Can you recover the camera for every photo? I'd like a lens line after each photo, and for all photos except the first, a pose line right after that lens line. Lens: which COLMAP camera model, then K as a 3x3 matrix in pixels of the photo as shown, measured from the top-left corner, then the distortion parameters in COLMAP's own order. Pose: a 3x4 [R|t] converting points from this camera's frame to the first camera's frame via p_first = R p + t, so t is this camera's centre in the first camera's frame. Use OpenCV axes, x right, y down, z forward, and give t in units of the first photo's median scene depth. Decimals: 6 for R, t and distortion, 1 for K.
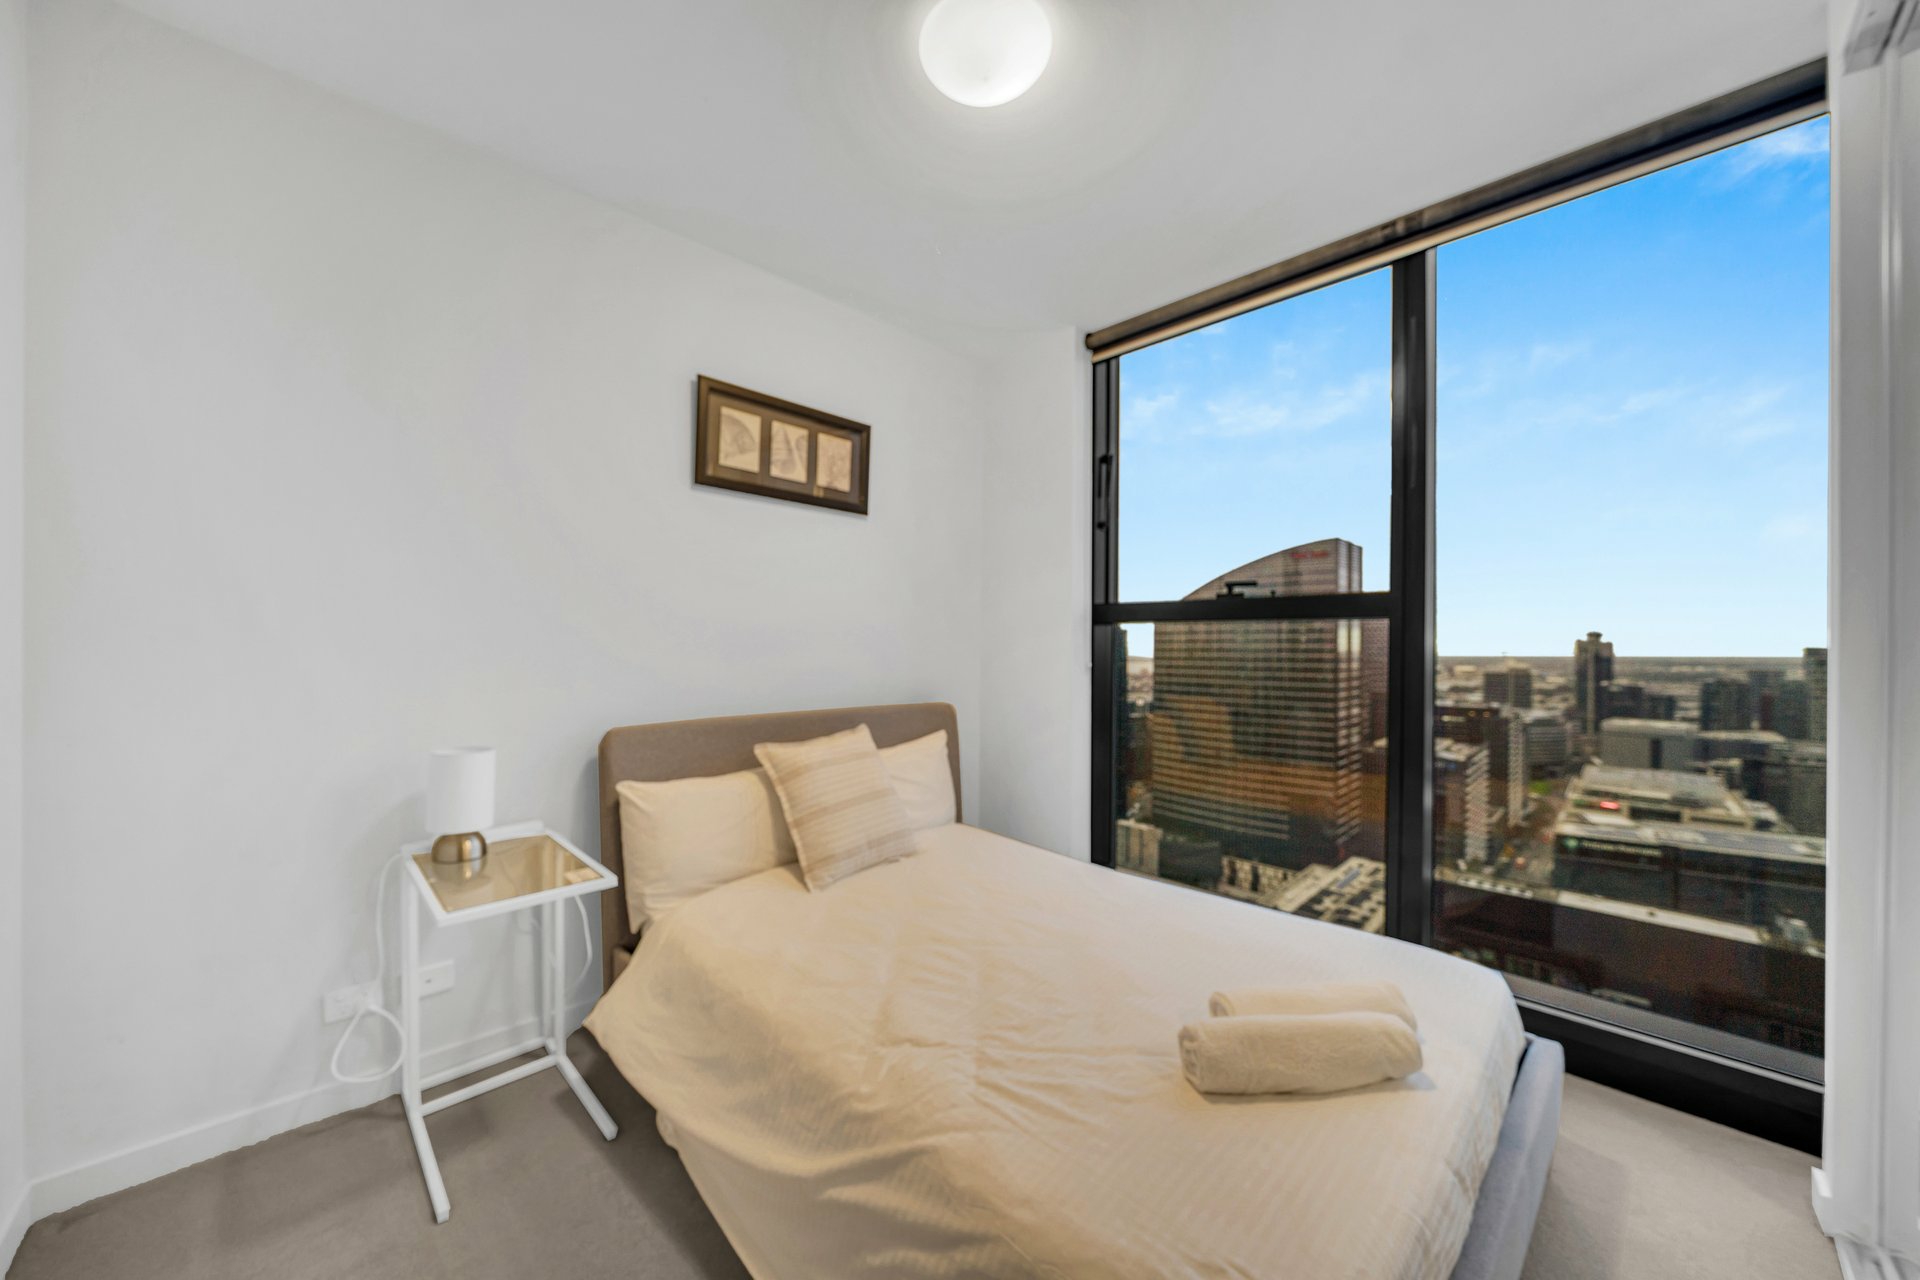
lens RADIAL K [[699.6, 0, 960.0], [0, 699.6, 640.0], [0, 0, 1]] dist [-0.000285, -0.000022]
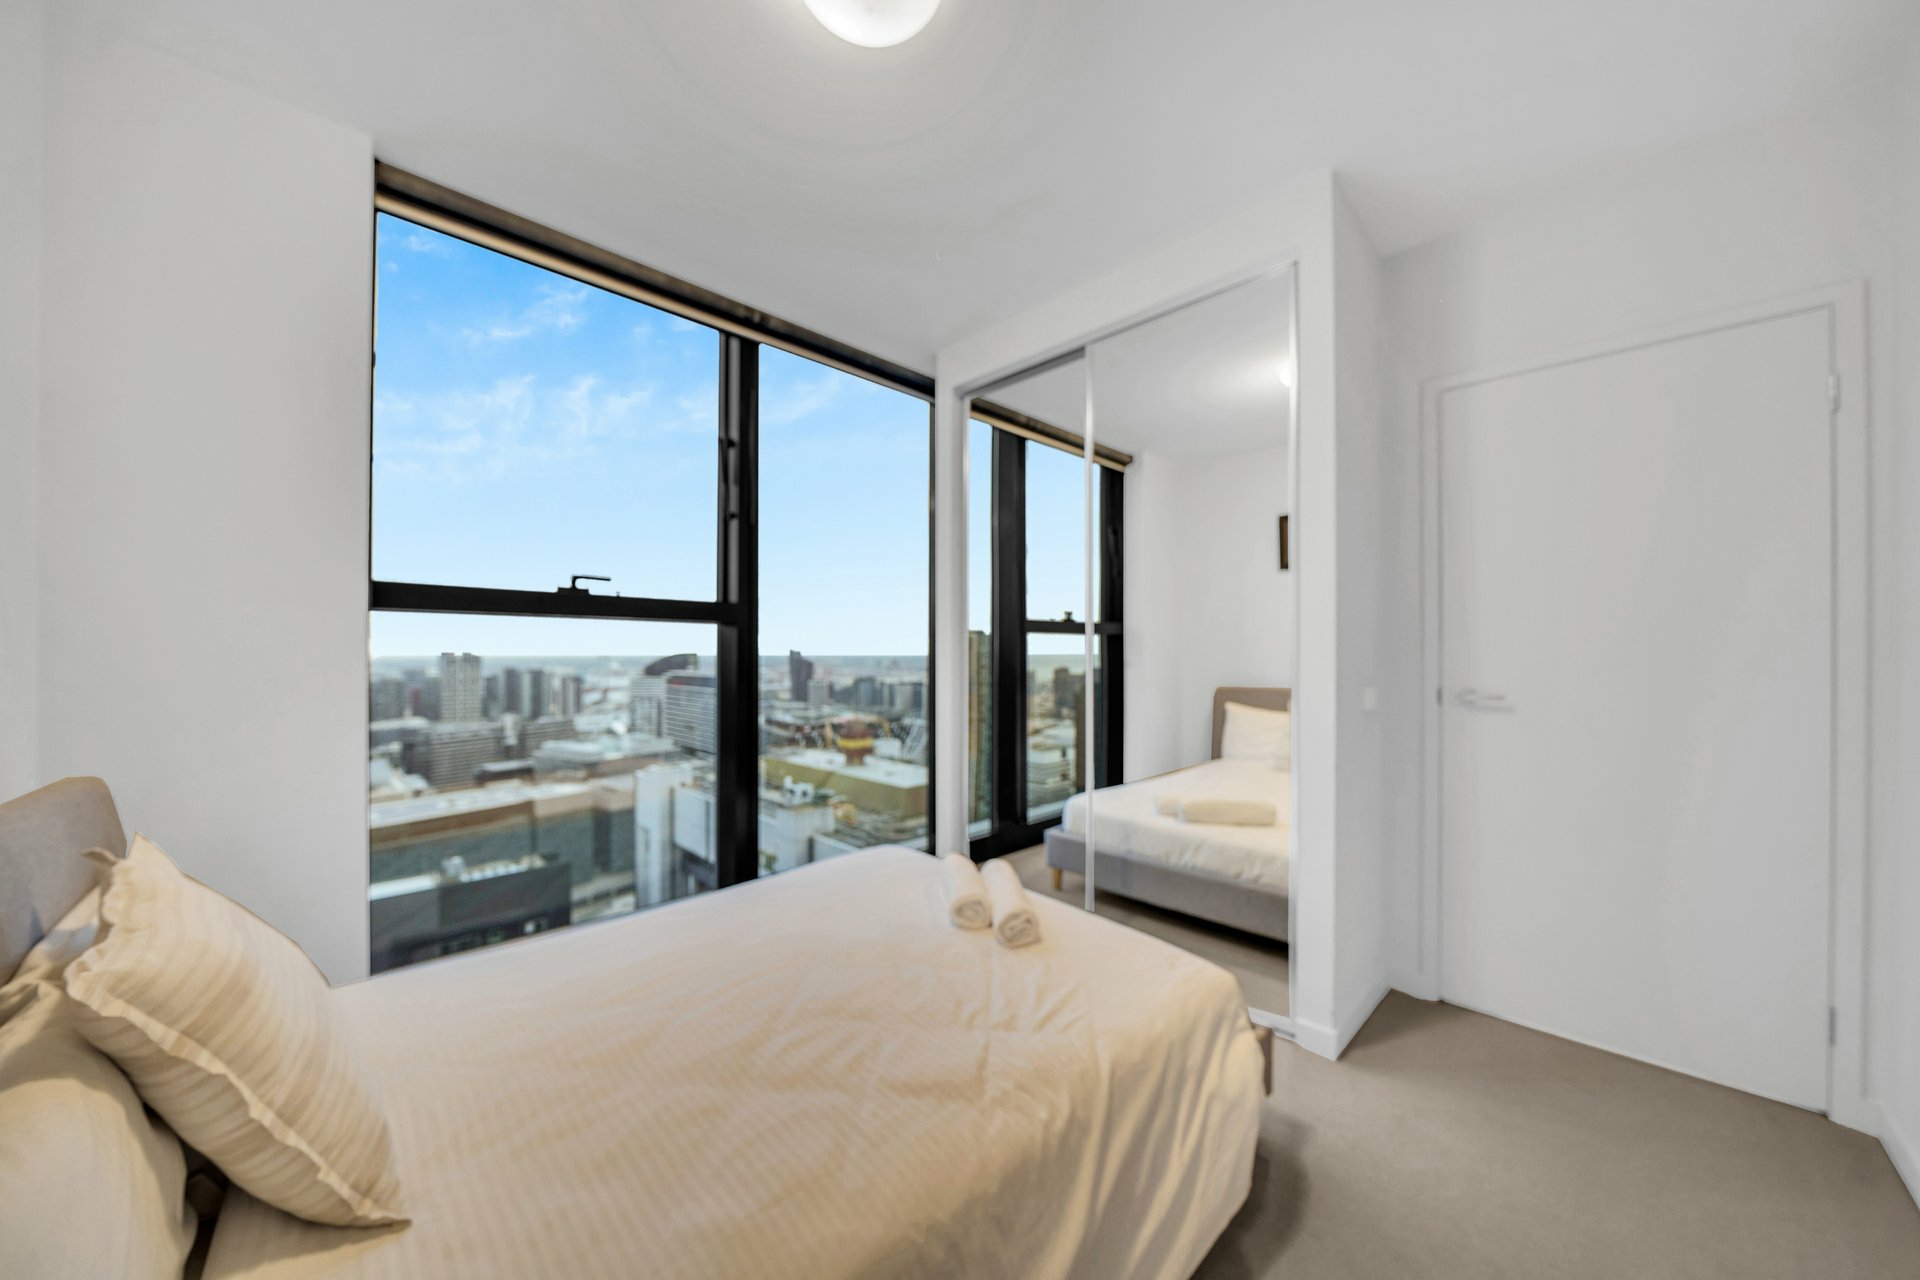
lens RADIAL K [[677.5, 0, 948.7], [0, 677.5, 652.1], [0, 0, 1]] dist [-0.015910, -0.000078]
pose [[-0.020900, -0.004280, 0.999772, -0.528690], [-0.007056, 0.999967, 0.004133, 0.009656], [-0.999757, -0.006968, -0.020930, 0.587581]]
